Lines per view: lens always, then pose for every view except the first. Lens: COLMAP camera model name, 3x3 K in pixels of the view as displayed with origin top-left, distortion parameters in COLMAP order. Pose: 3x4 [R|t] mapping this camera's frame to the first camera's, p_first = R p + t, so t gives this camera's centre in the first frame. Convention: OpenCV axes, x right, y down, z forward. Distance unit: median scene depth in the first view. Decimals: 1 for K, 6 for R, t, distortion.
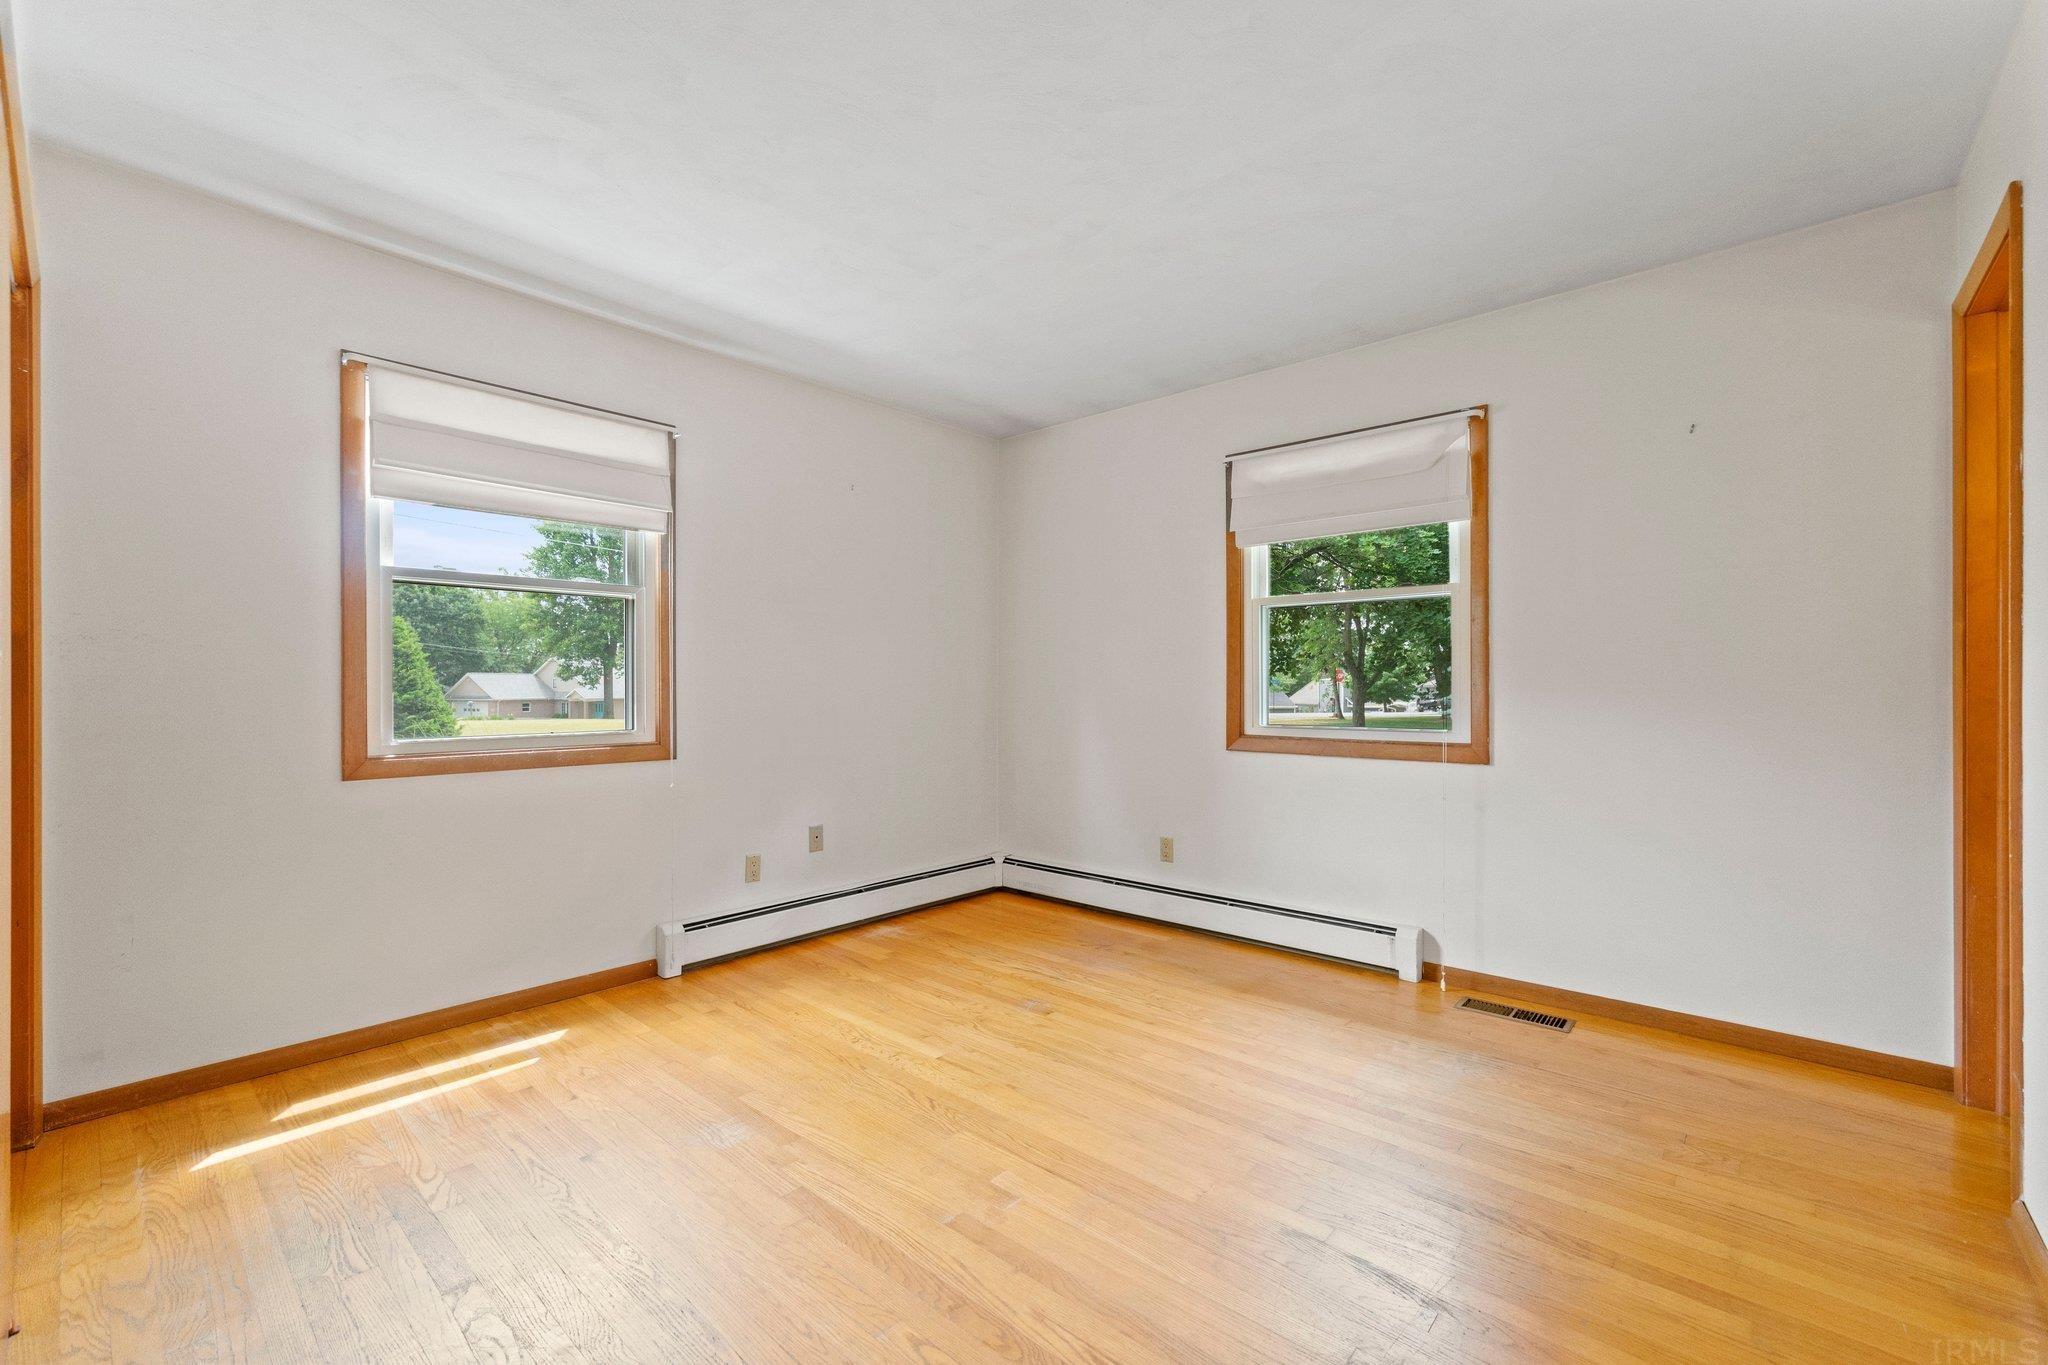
lens RADIAL K [[871.2, 0, 1022.9], [0, 871.2, 685.7], [0, 0, 1]] dist [-0.014813, 0.005167]
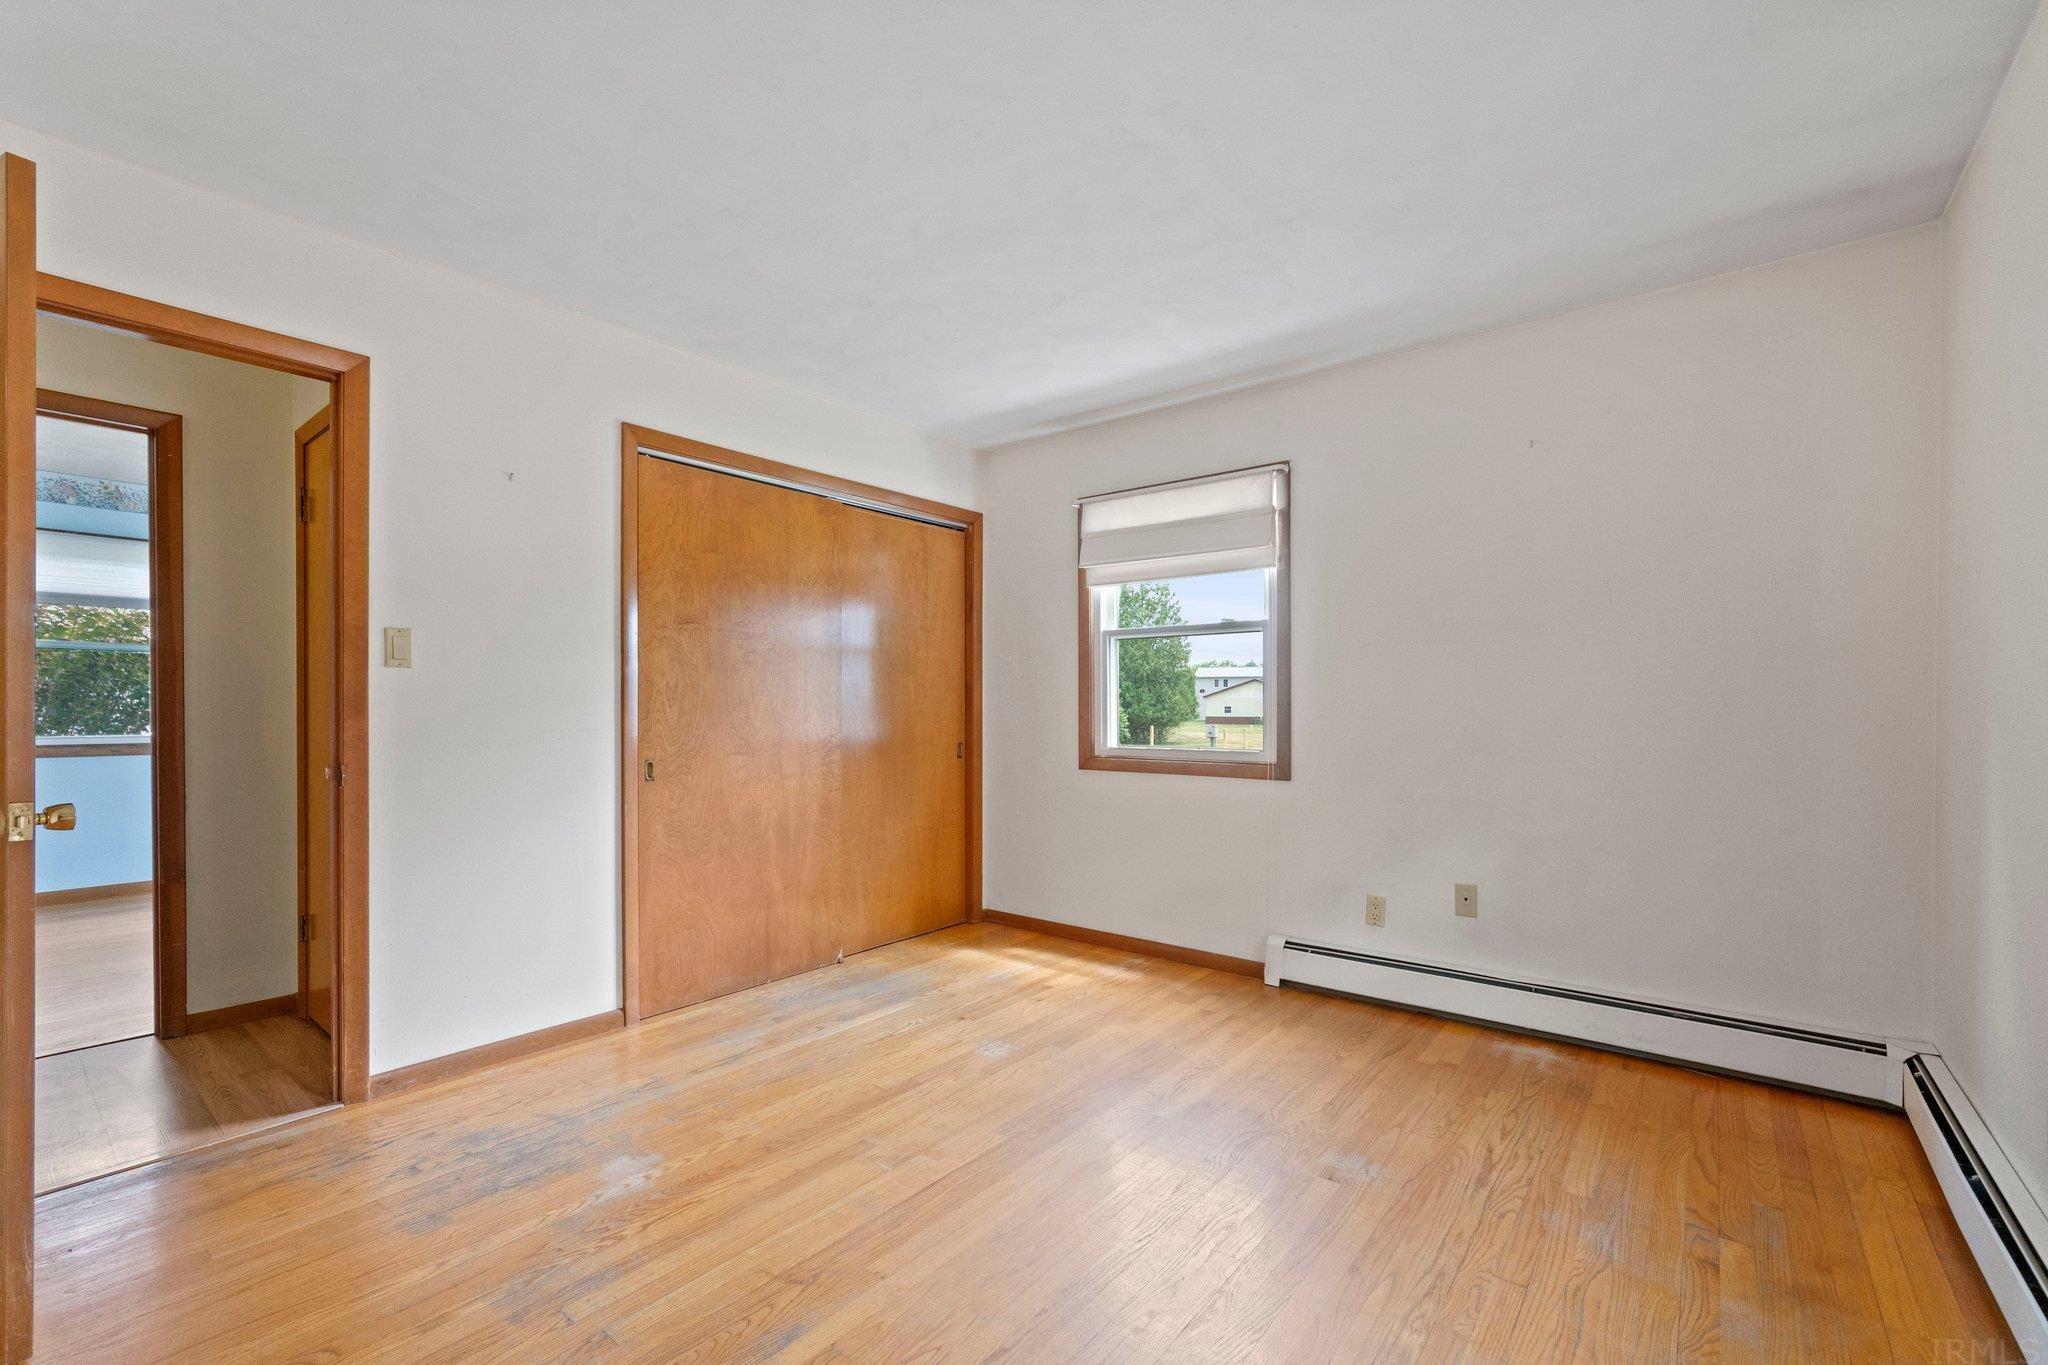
lens RADIAL K [[871.2, 0, 999.0], [0, 871.2, 709.5], [0, 0, 1]] dist [-0.014813, 0.005167]
pose [[0.030743, 0.003128, -0.999522, 0.661410], [-0.003059, 0.999991, 0.003036, -0.003093], [0.999523, 0.002965, 0.030752, 0.652469]]
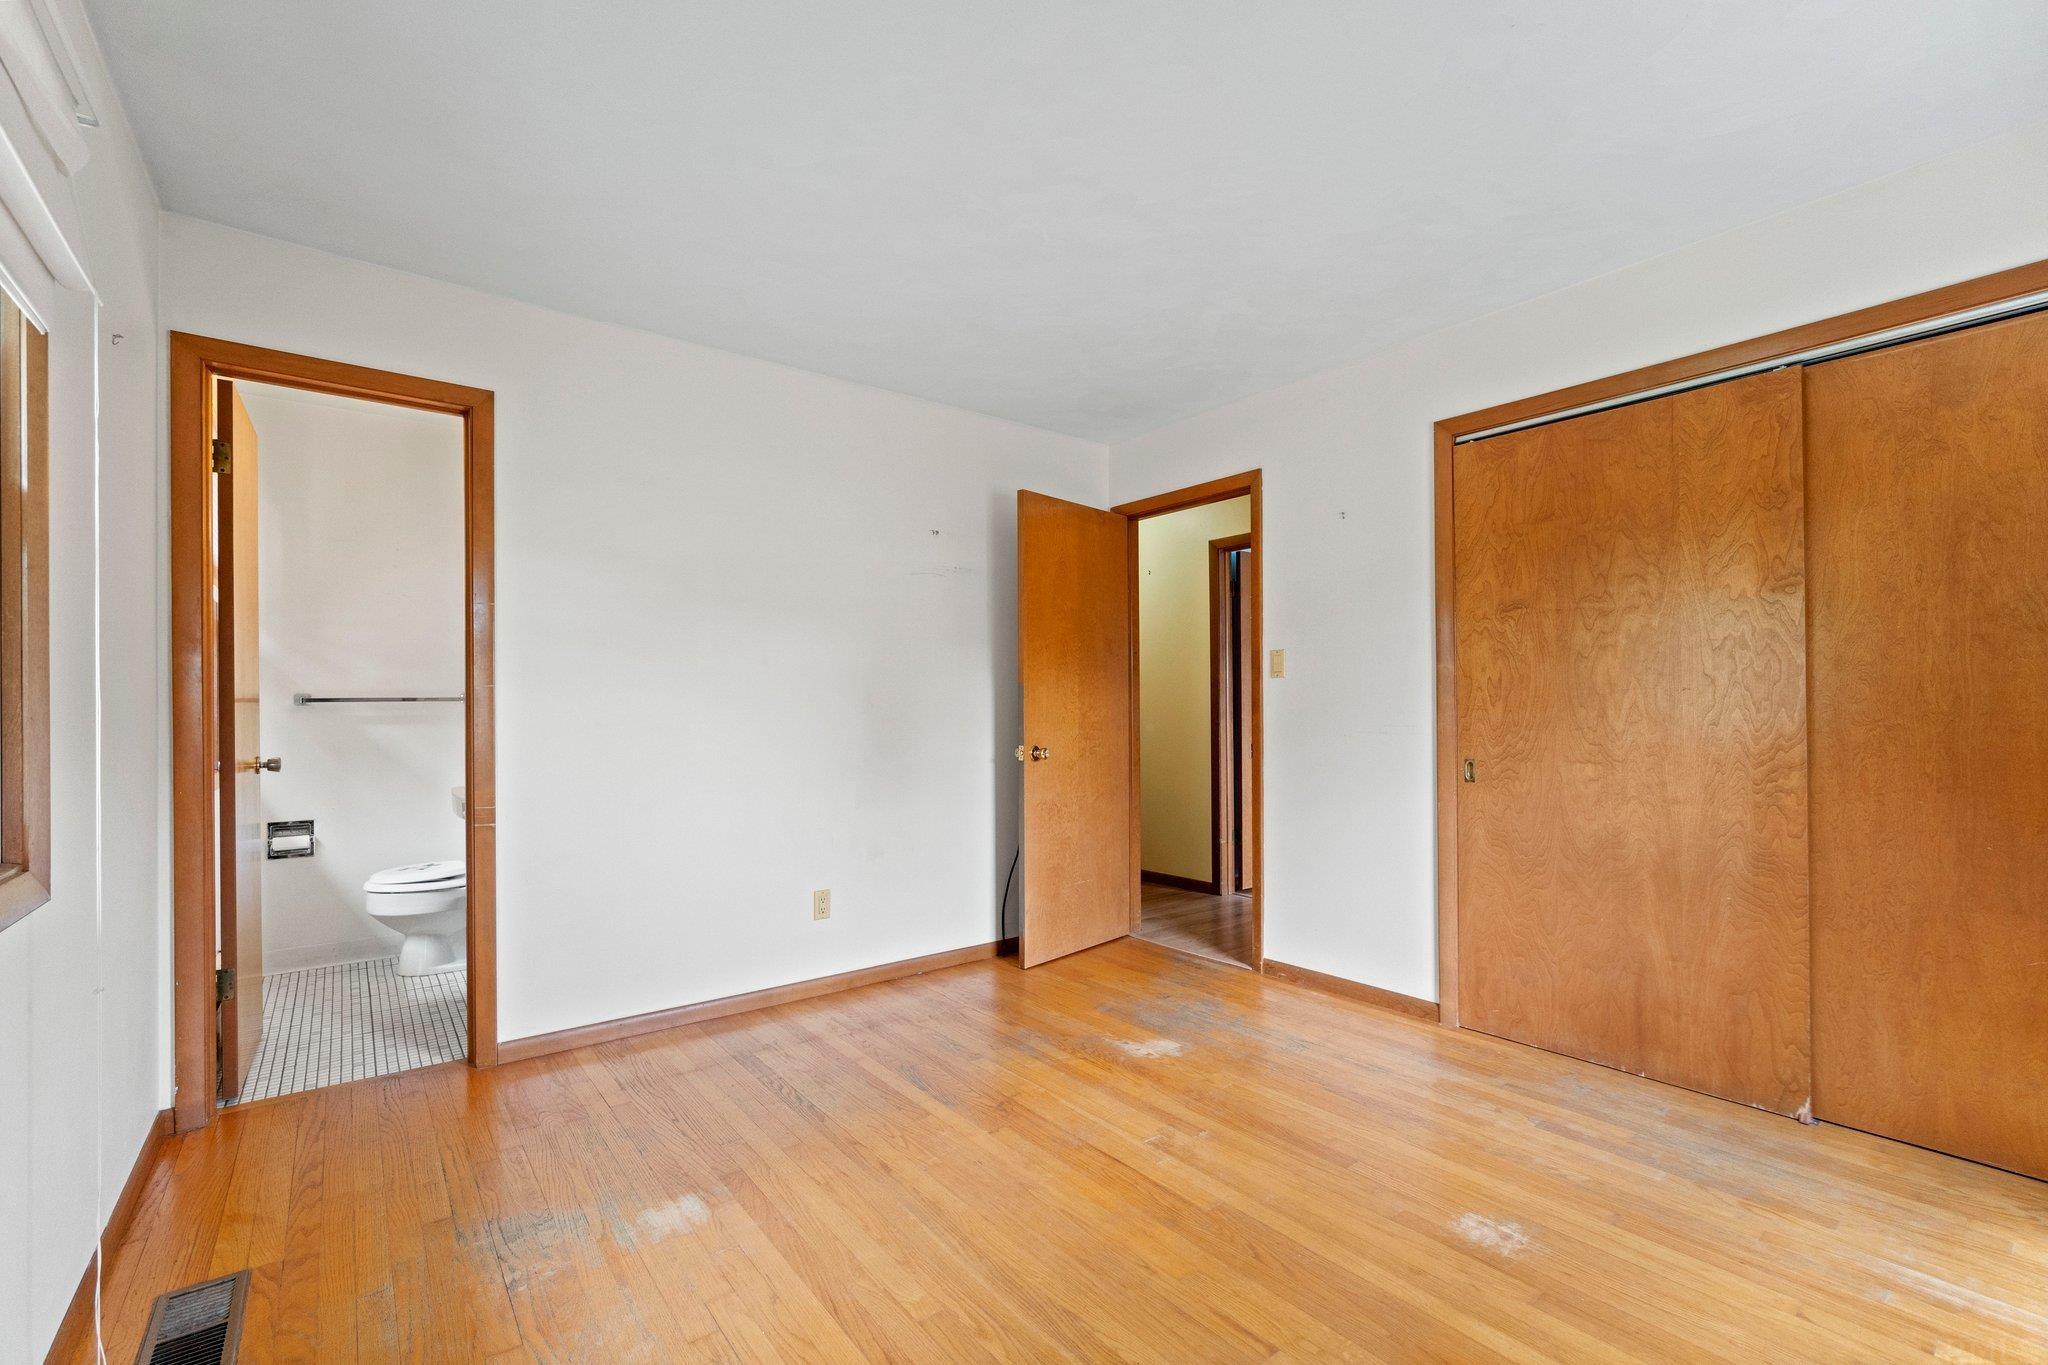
lens RADIAL K [[871.2, 0, 1019.6], [0, 871.2, 695.8], [0, 0, 1]] dist [-0.014813, 0.005167]
pose [[-0.983341, 0.007228, 0.181626, -0.029393], [0.005099, 0.999913, -0.012187, -0.001807], [-0.181698, -0.011058, -0.983292, 1.302057]]
